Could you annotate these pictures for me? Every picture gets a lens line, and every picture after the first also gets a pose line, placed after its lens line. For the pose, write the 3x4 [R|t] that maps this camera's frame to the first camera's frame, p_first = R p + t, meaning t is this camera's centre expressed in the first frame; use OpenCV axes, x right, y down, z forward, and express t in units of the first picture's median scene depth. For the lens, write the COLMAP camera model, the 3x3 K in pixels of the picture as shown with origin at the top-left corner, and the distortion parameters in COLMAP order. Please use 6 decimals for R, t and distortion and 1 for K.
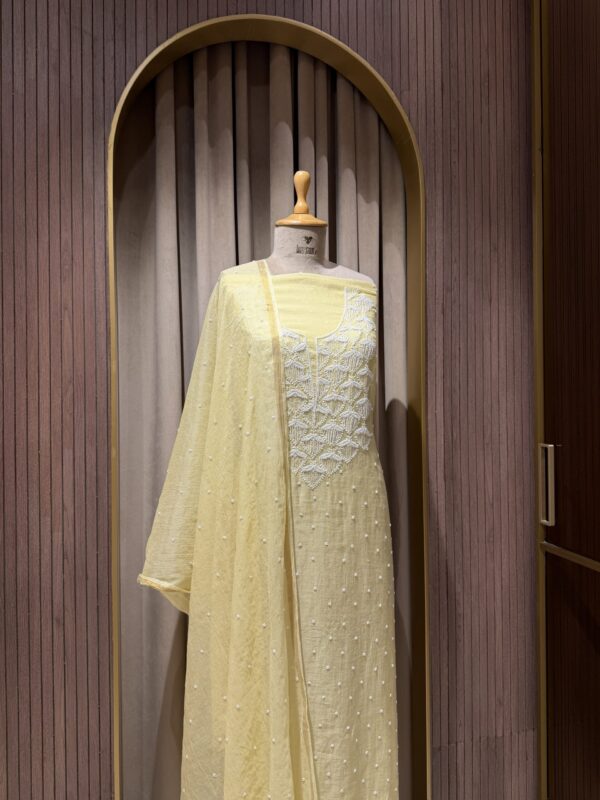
lens RADIAL K [[566.3, 0, 303.5], [0, 566.3, 400.3], [0, 0, 1]] dist [0.047871, -0.077573]
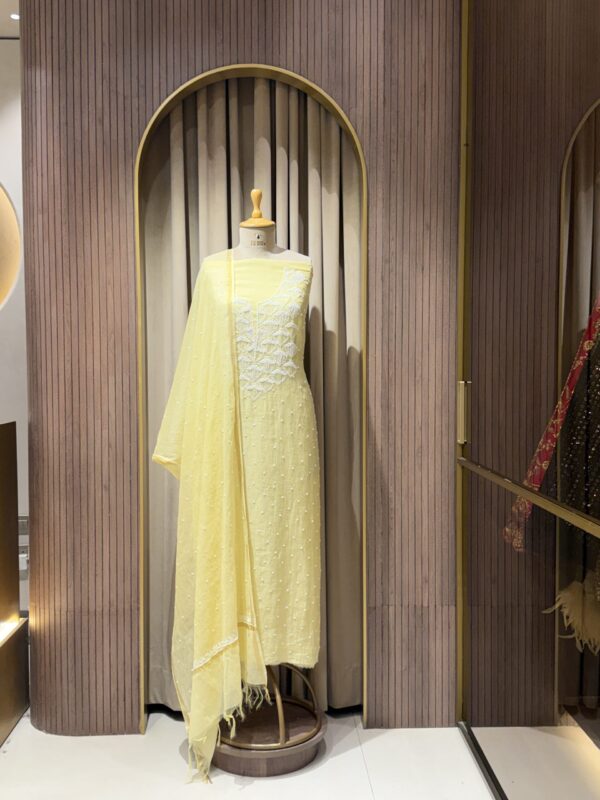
lens RADIAL K [[792.1, 0, 300.8], [0, 792.1, 404.1], [0, 0, 1]] dist [0.064894, 0.000000]
pose [[0.979092, 0.017848, -0.202631, 0.442175], [-0.007697, 0.998681, 0.050774, 0.040854], [0.203270, -0.048153, 0.977938, -0.840963]]
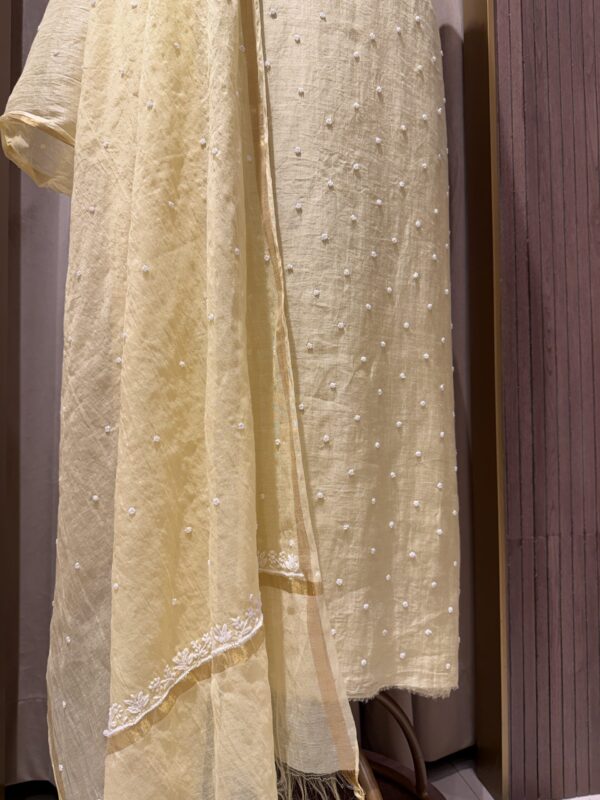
lens RADIAL K [[566.3, 0, 299.2], [0, 566.3, 402.8], [0, 0, 1]] dist [0.047871, -0.077573]
pose [[0.997568, -0.000912, -0.069699, 0.041751], [-0.000684, 0.999738, -0.022874, 0.476689], [0.069702, 0.022866, 0.997306, 0.356463]]
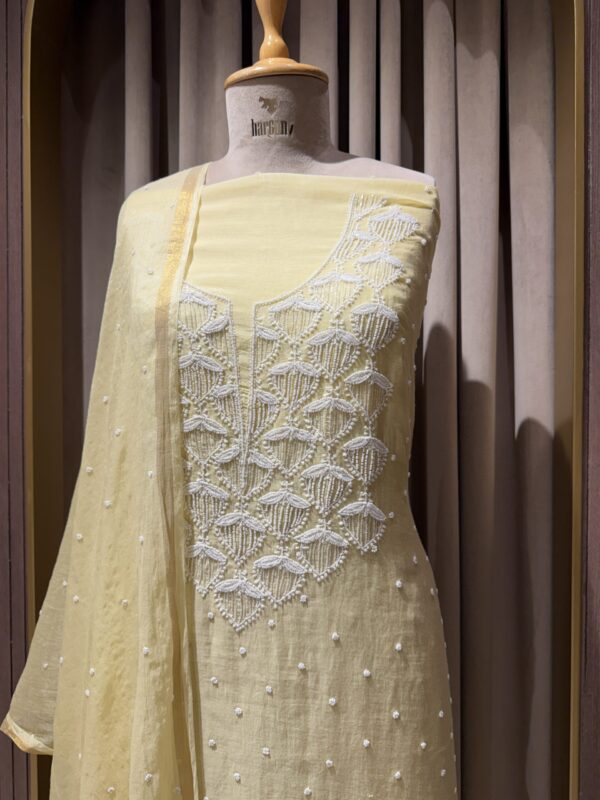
lens RADIAL K [[566.3, 0, 301.2], [0, 566.3, 403.6], [0, 0, 1]] dist [0.047871, -0.077573]
pose [[0.923135, 0.018754, -0.384018, 0.180444], [-0.008904, 0.999585, 0.027410, -0.031836], [0.384372, -0.021883, 0.922919, 0.446657]]
